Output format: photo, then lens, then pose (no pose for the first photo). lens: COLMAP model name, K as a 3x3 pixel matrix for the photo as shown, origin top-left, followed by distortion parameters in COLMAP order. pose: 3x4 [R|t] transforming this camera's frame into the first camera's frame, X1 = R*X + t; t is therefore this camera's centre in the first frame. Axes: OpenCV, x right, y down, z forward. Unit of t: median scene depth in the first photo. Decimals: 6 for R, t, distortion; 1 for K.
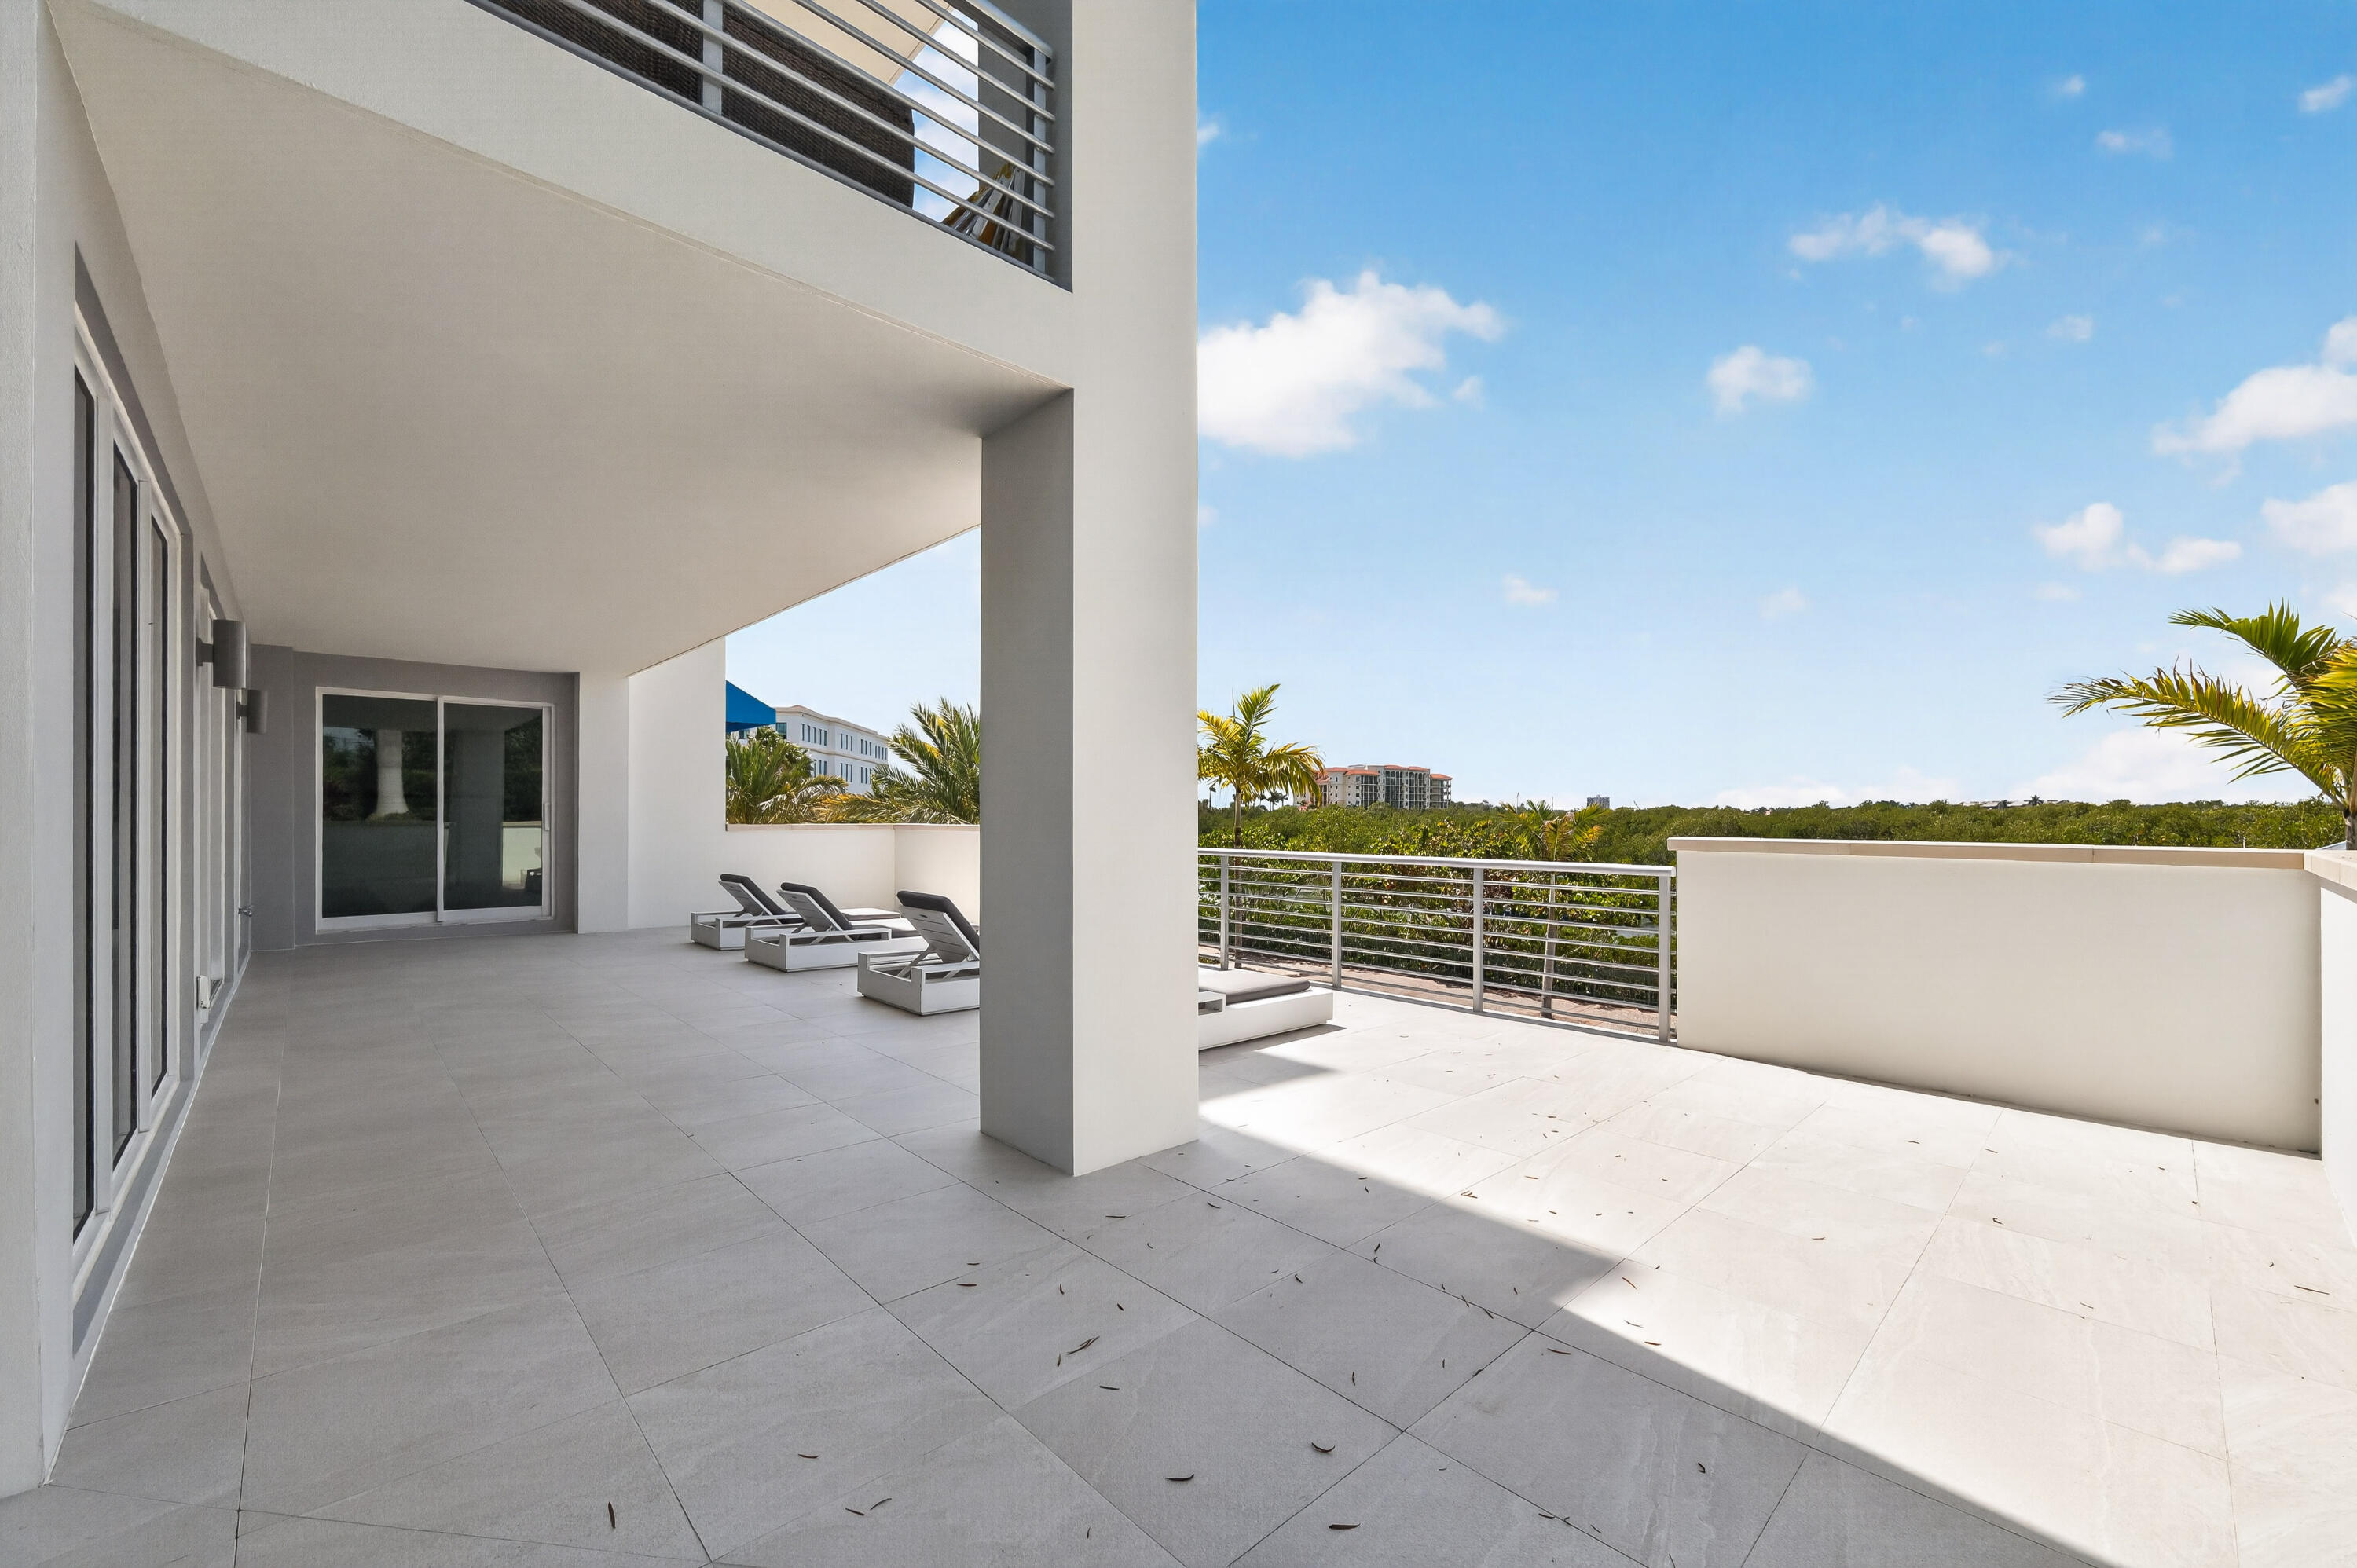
lens RADIAL K [[927.6, 0, 1178.4], [0, 927.6, 805.6], [0, 0, 1]] dist [-0.004048, -0.000079]
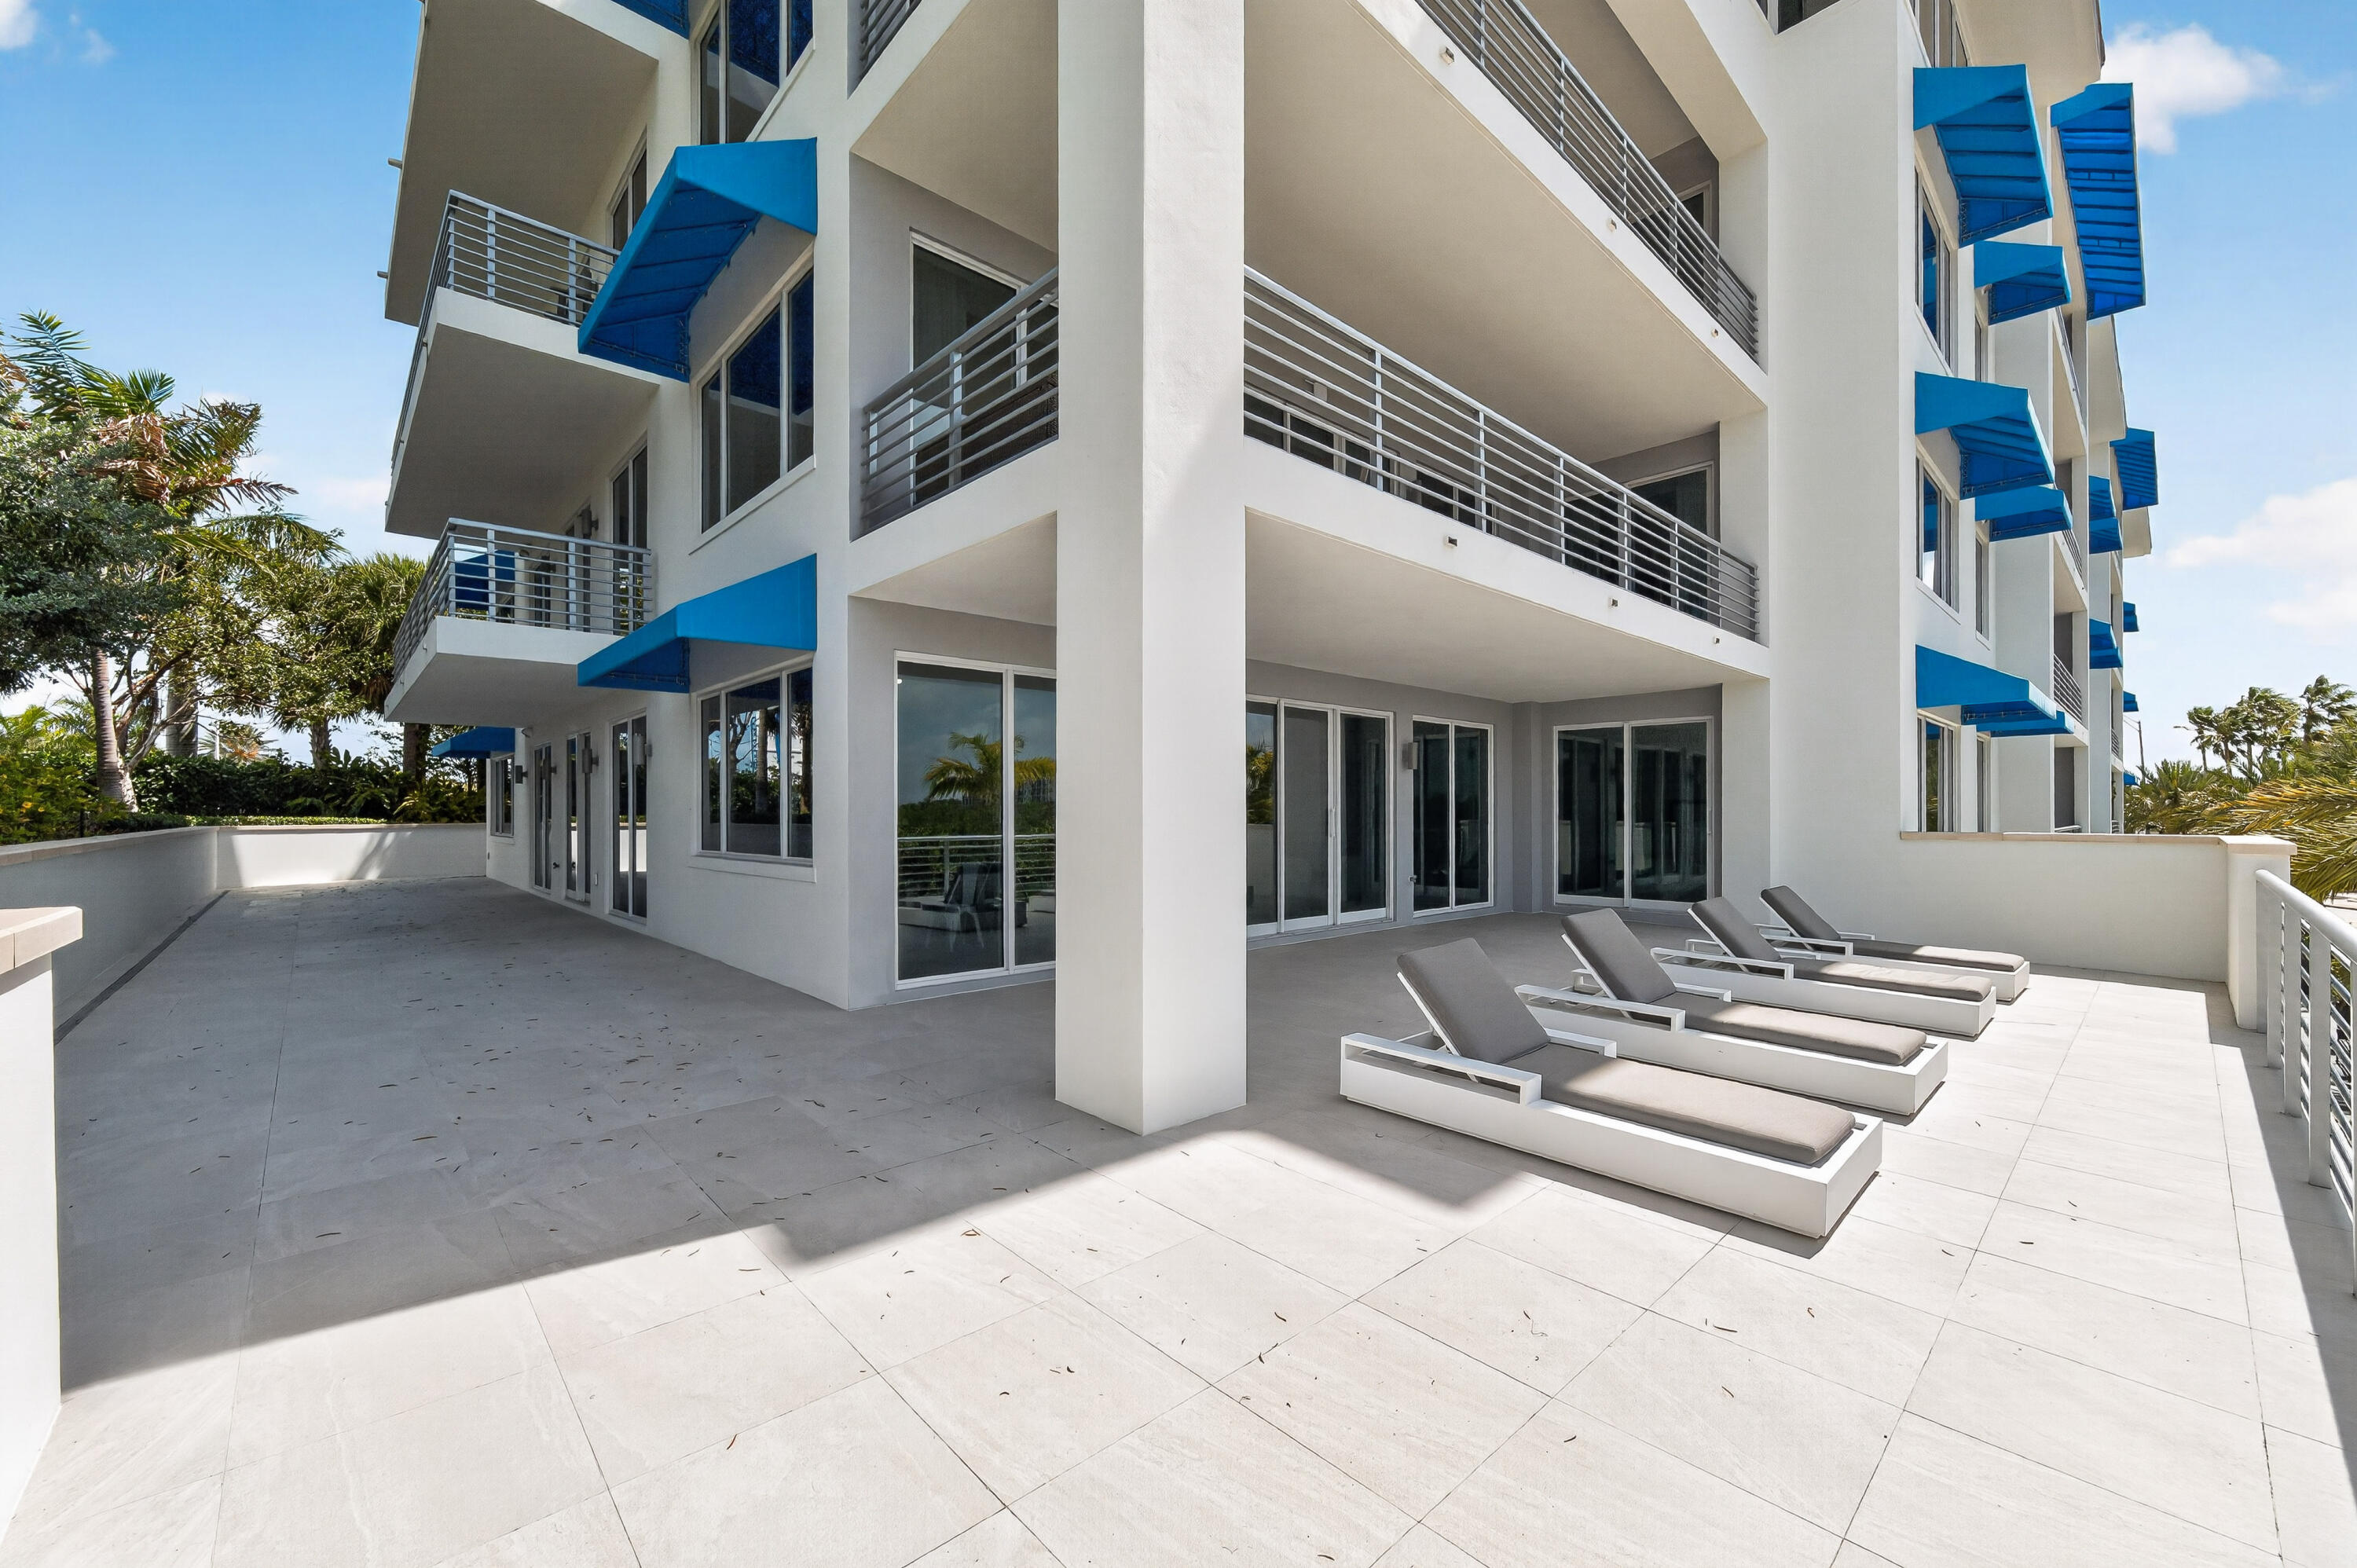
lens RADIAL K [[927.6, 0, 1182.1], [0, 927.6, 803.9], [0, 0, 1]] dist [-0.004048, -0.000079]
pose [[-0.000671, -0.009150, -0.999958, 1.107026], [0.010144, 0.999907, -0.009156, -0.014348], [0.999948, -0.010149, -0.000578, 1.058716]]
